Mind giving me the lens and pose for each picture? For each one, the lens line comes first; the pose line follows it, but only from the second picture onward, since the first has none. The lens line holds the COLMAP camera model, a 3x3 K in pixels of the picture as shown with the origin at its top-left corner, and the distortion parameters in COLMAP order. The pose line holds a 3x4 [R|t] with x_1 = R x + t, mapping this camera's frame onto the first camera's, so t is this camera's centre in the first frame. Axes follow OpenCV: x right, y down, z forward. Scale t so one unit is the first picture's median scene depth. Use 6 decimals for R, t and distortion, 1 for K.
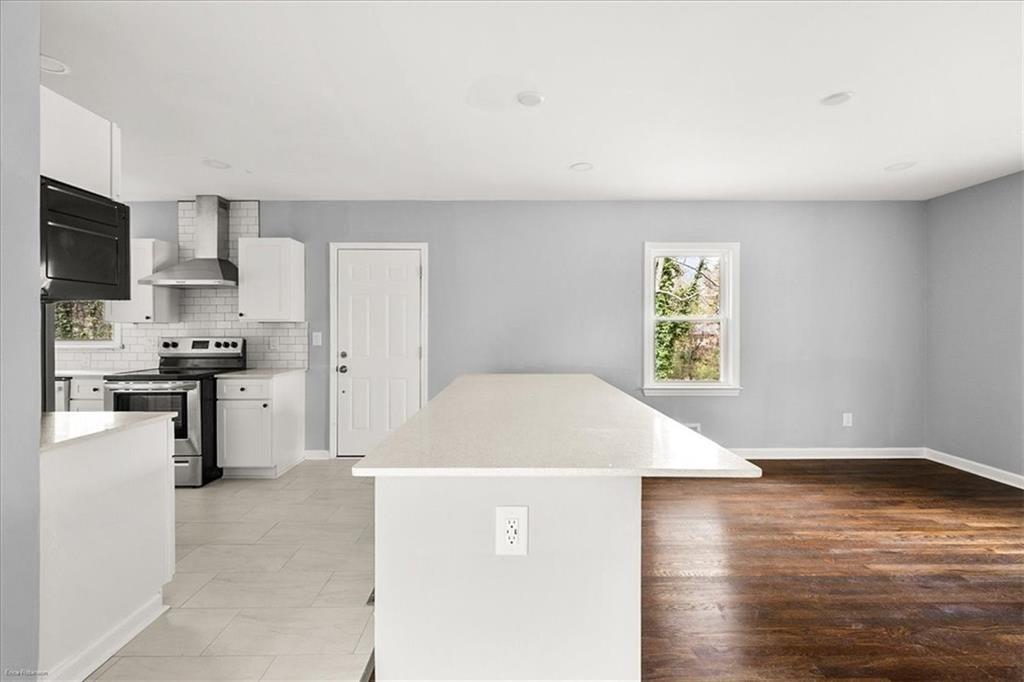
lens RADIAL K [[454.2, 0, 513.3], [0, 454.2, 338.6], [0, 0, 1]] dist [0.001096, -0.000018]
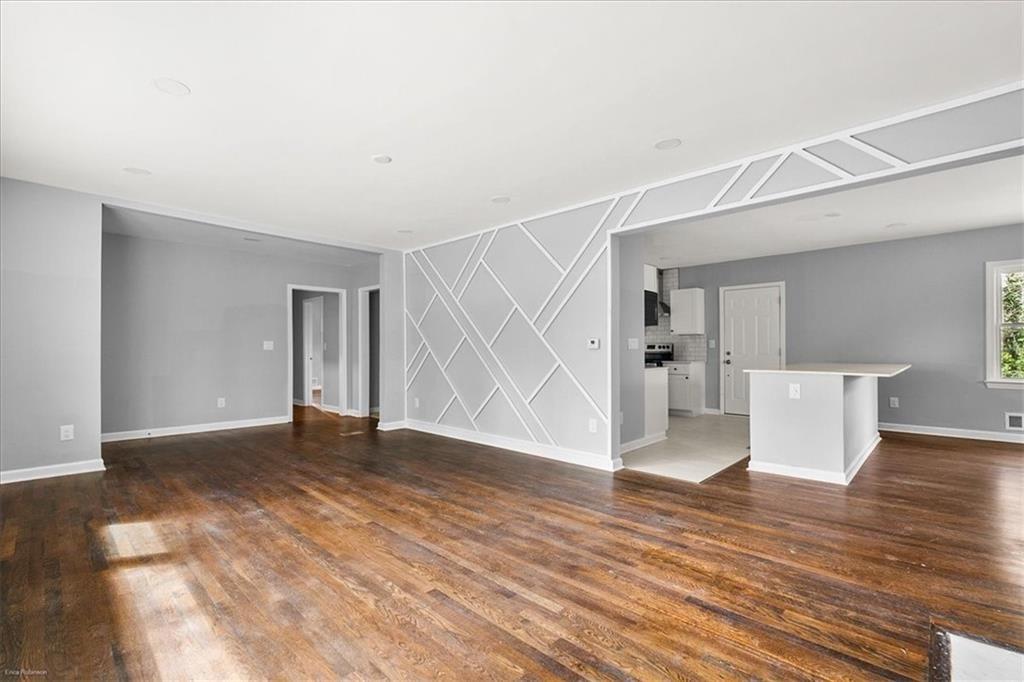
lens RADIAL K [[454.2, 0, 513.3], [0, 454.2, 338.6], [0, 0, 1]] dist [0.001096, -0.000018]
pose [[0.717810, -0.017655, -0.696016, 0.228113], [-0.011323, 0.999250, -0.037024, 0.053428], [0.696147, 0.034457, 0.717072, -0.767877]]
